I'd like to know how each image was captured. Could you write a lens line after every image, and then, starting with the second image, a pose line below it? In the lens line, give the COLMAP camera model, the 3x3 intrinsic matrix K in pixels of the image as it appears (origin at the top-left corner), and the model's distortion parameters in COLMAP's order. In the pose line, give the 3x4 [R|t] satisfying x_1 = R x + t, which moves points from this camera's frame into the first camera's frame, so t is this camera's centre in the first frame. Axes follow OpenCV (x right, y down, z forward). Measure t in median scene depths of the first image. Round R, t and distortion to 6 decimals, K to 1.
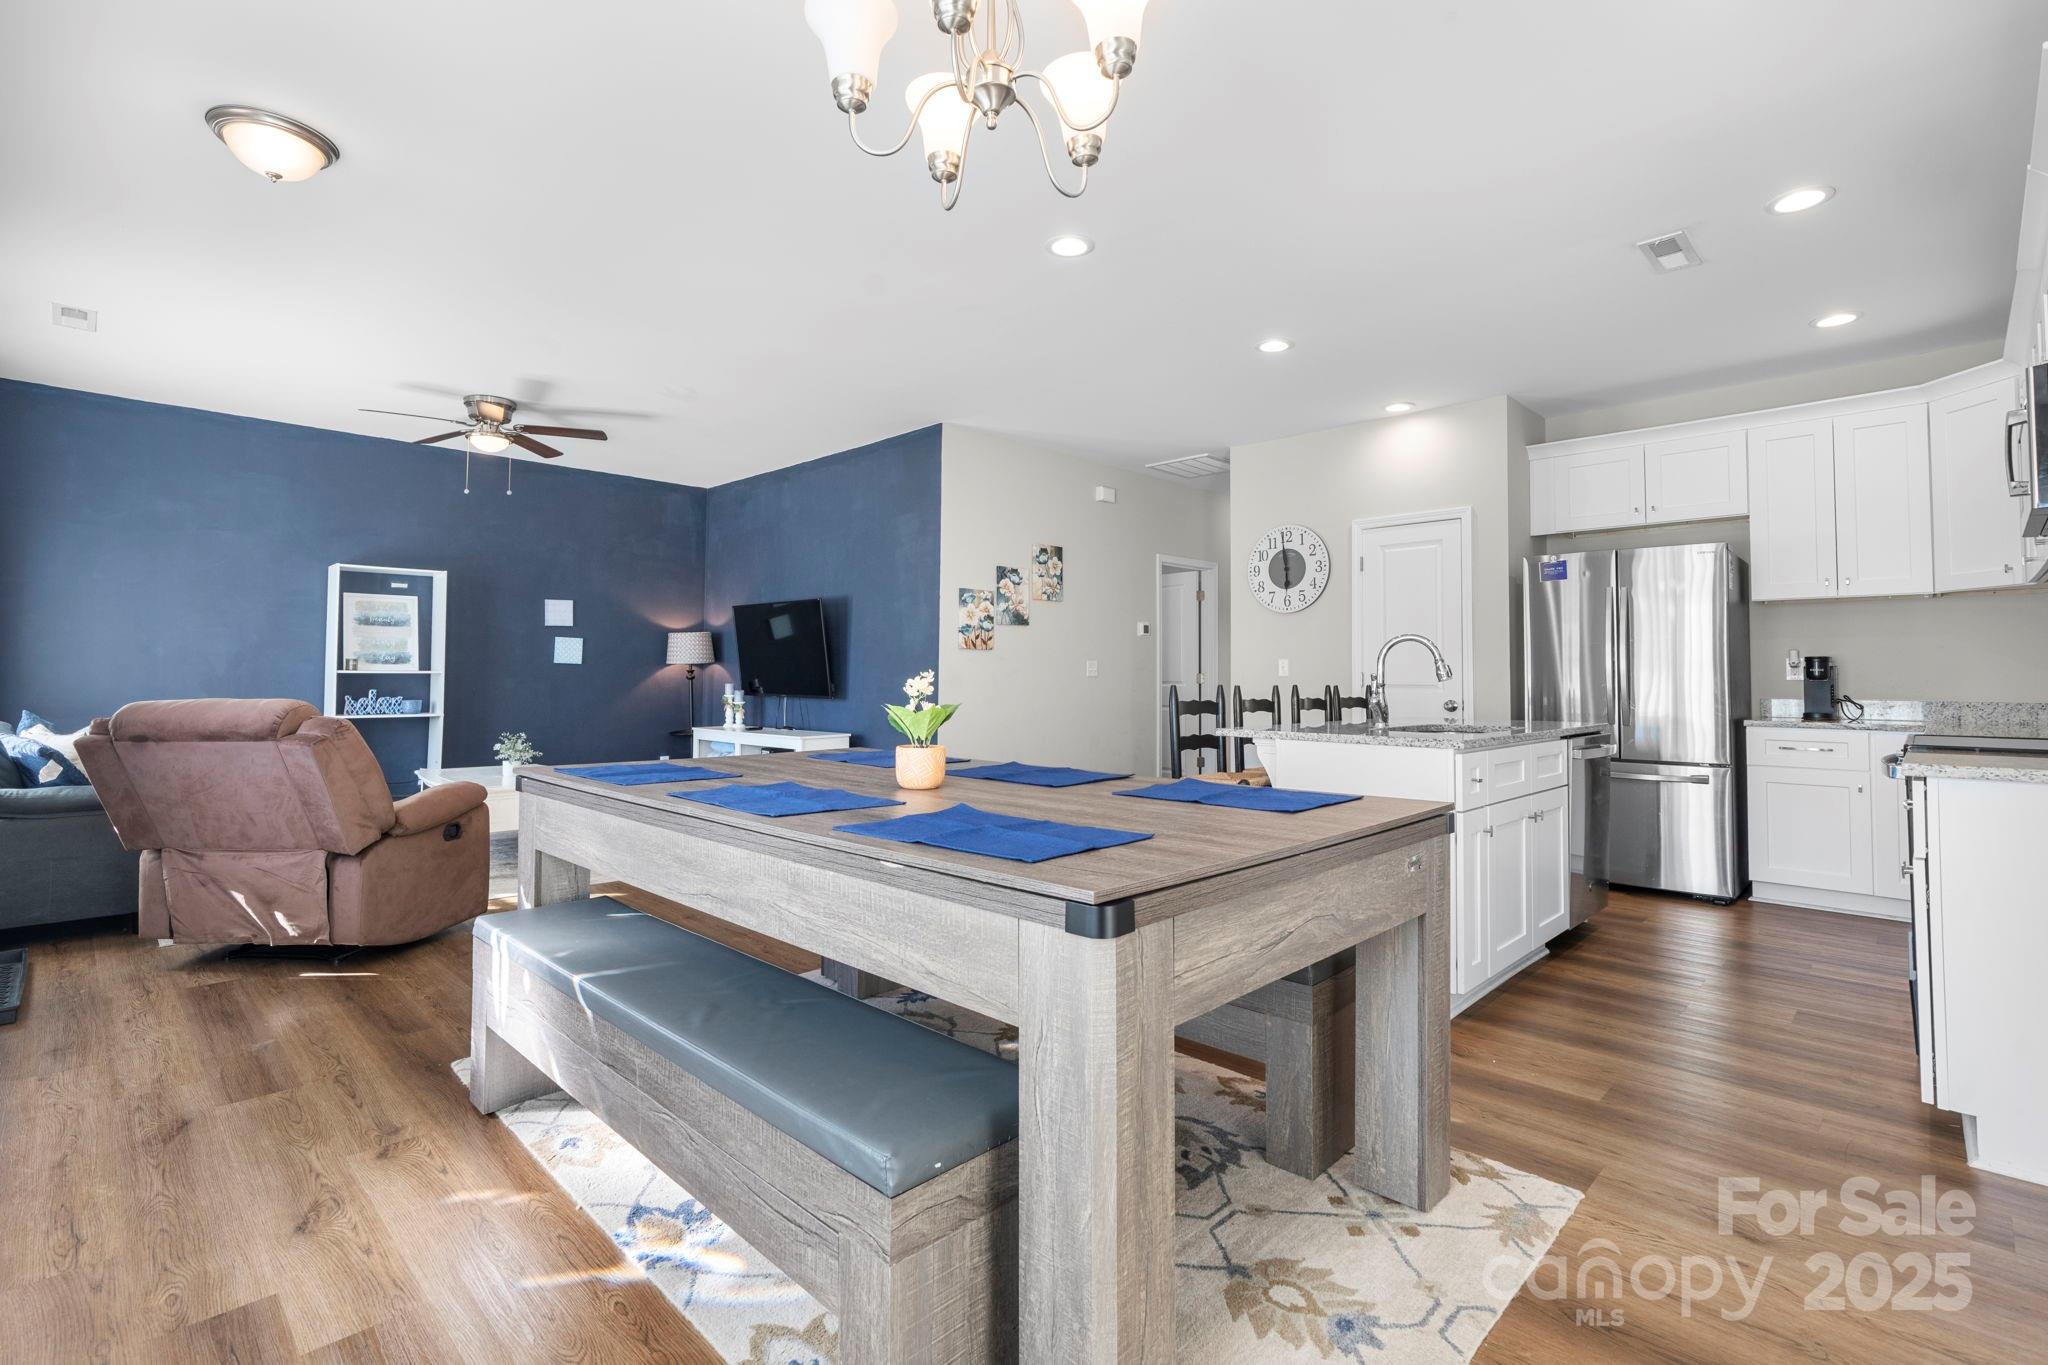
lens RADIAL K [[930.9, 0, 1005.5], [0, 930.9, 639.6], [0, 0, 1]] dist [0.003434, 0.000735]
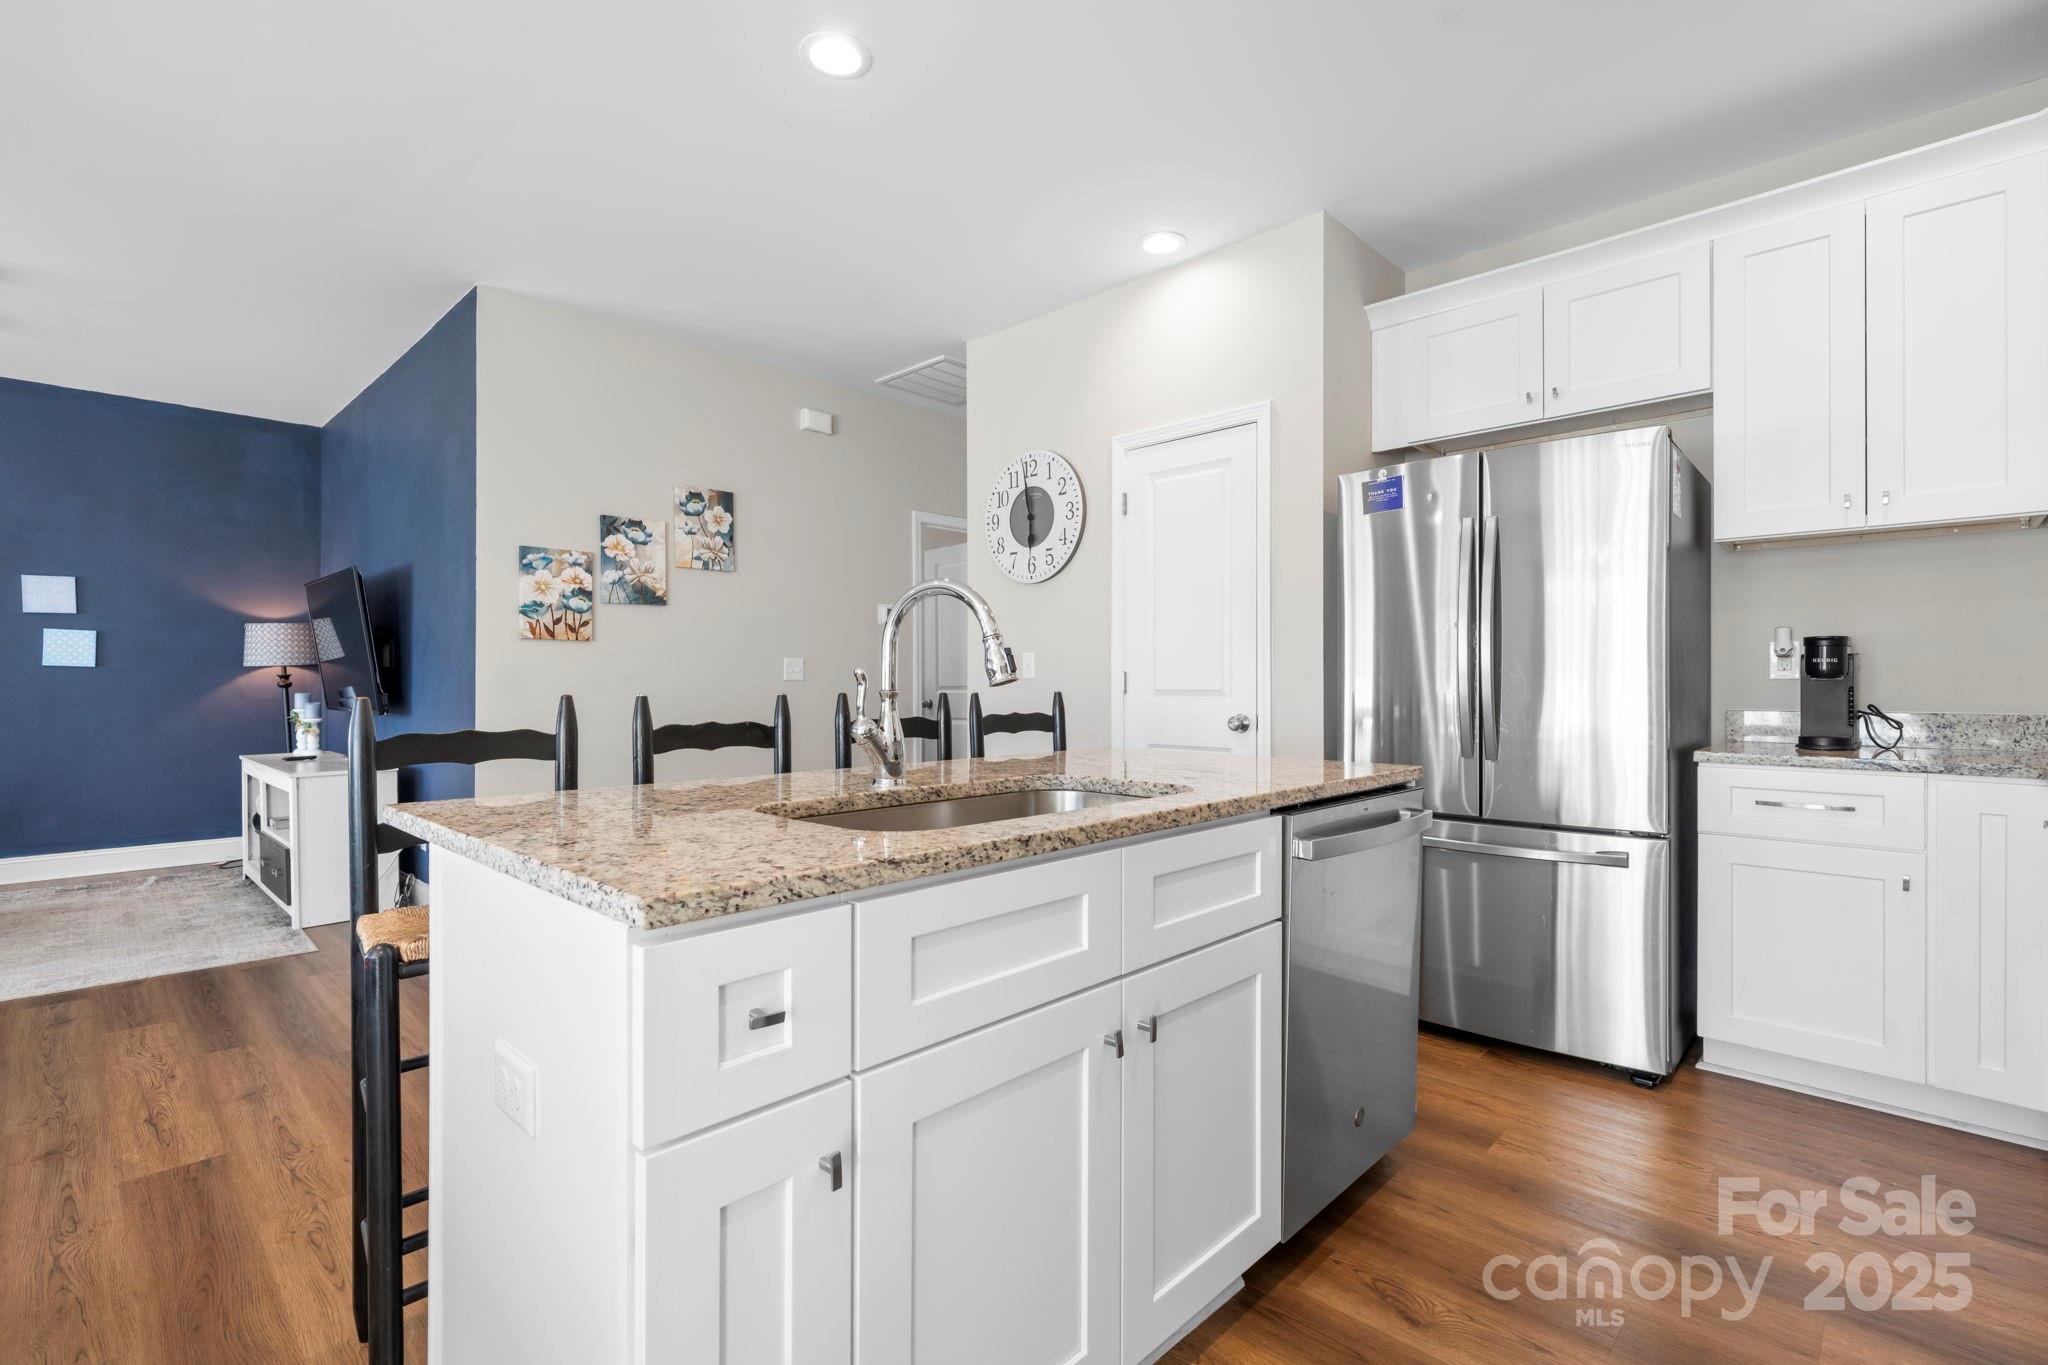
lens RADIAL K [[930.9, 0, 1005.3], [0, 930.9, 679.1], [0, 0, 1]] dist [0.003434, 0.000735]
pose [[0.999830, -0.005740, 0.017534, 0.270449], [0.005091, 0.999310, 0.036794, 0.015135], [-0.017733, -0.036698, 0.999169, 0.330214]]
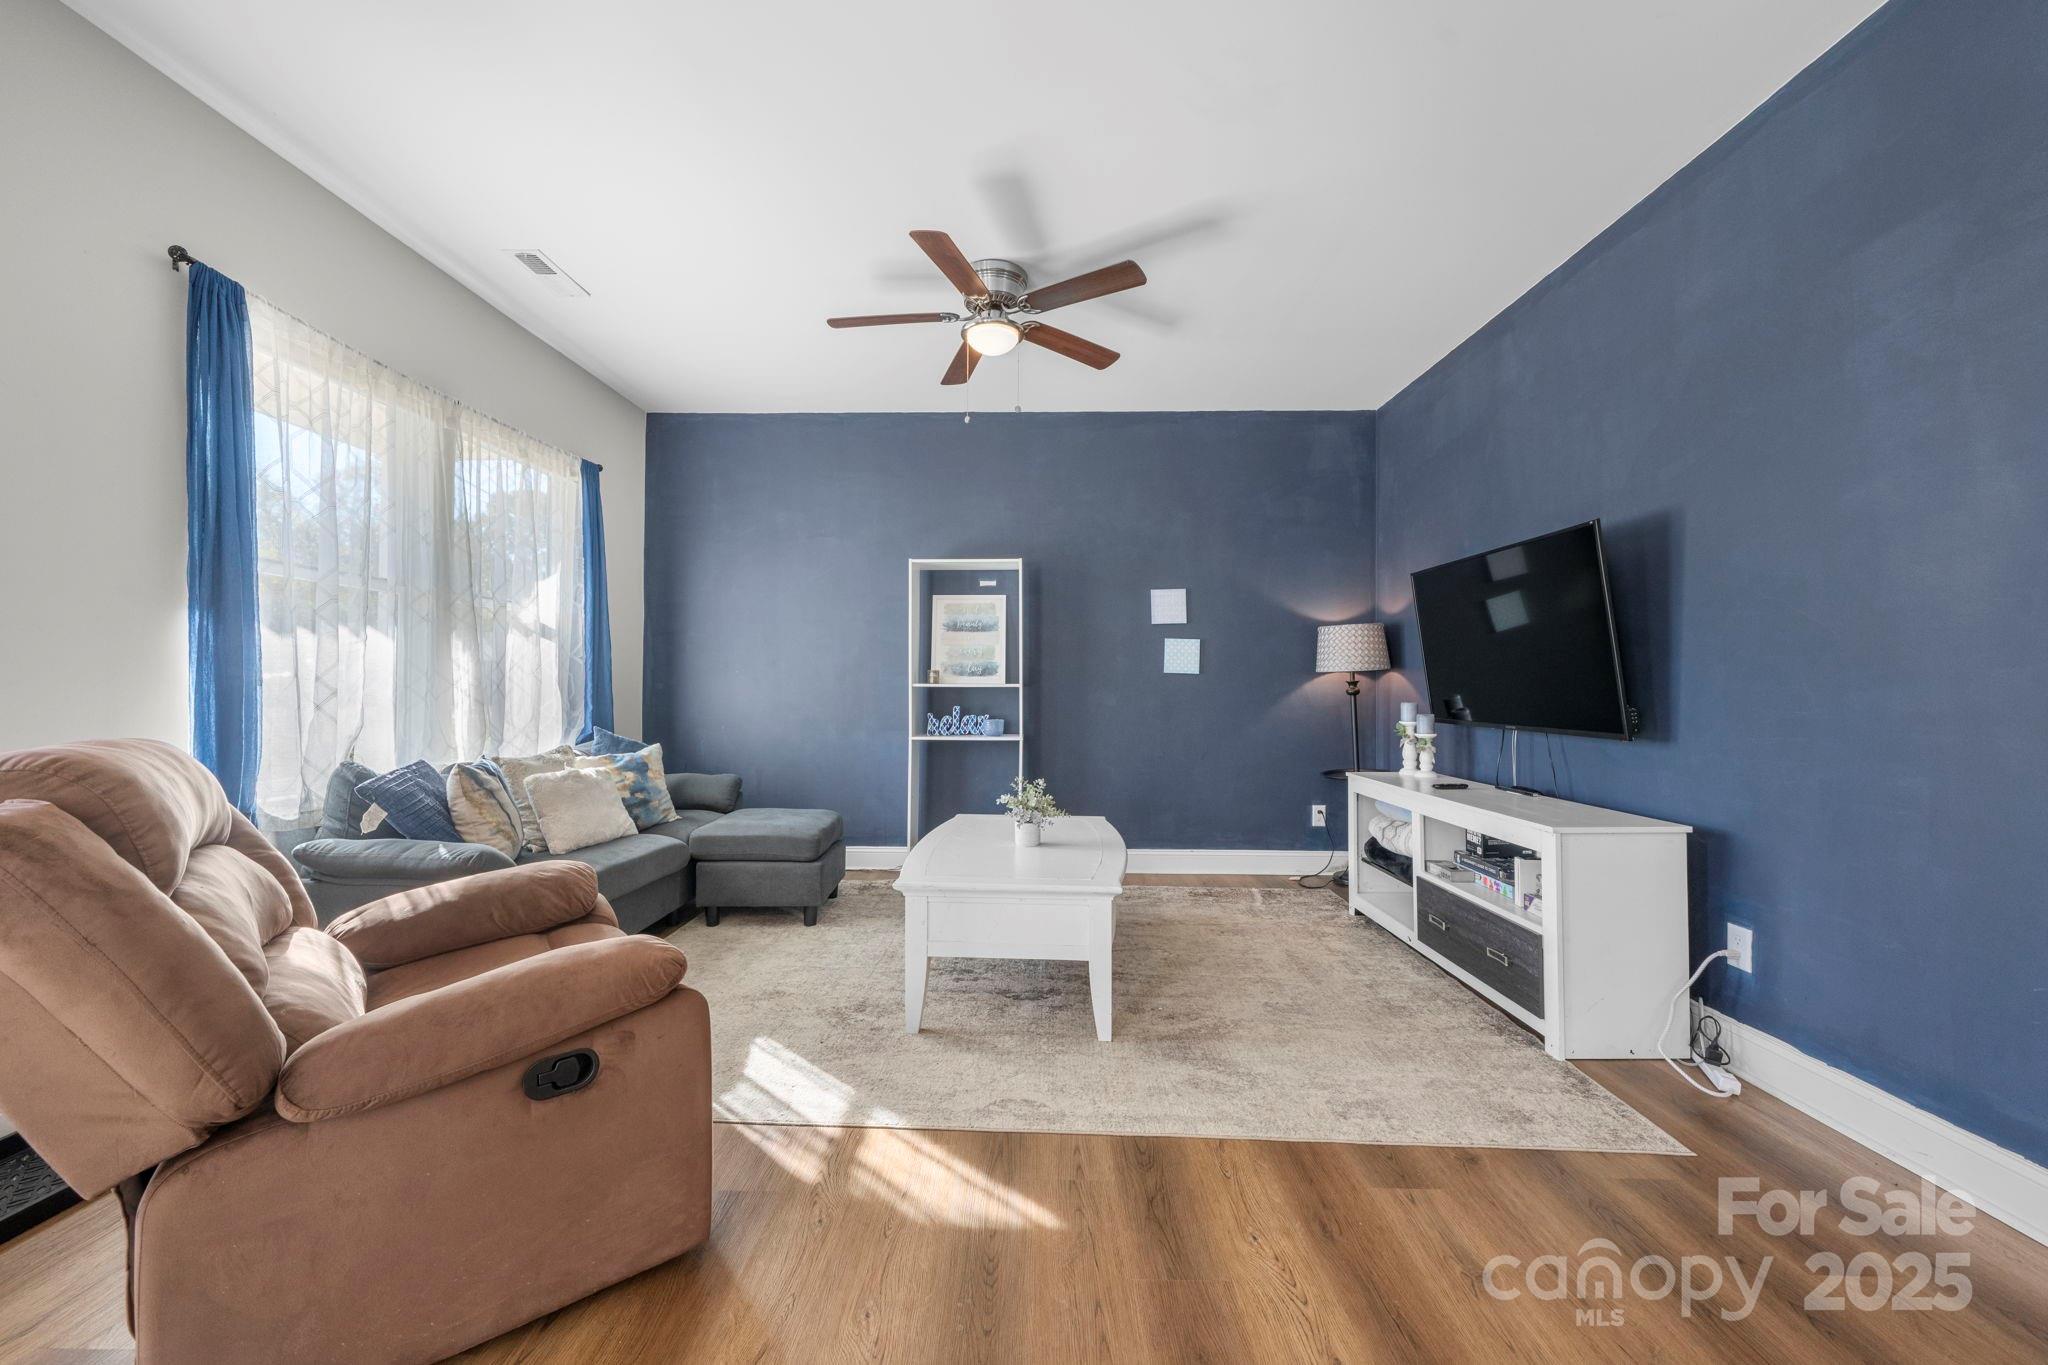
lens RADIAL K [[787.1, 0, 1021.7], [0, 787.1, 679.4], [0, 0, 1]] dist [-0.002765, -0.000278]
pose [[0.697193, -0.010542, -0.716806, -0.125932], [0.028612, 0.999504, 0.013129, 0.021720], [0.716313, -0.029662, 0.697149, 0.554113]]
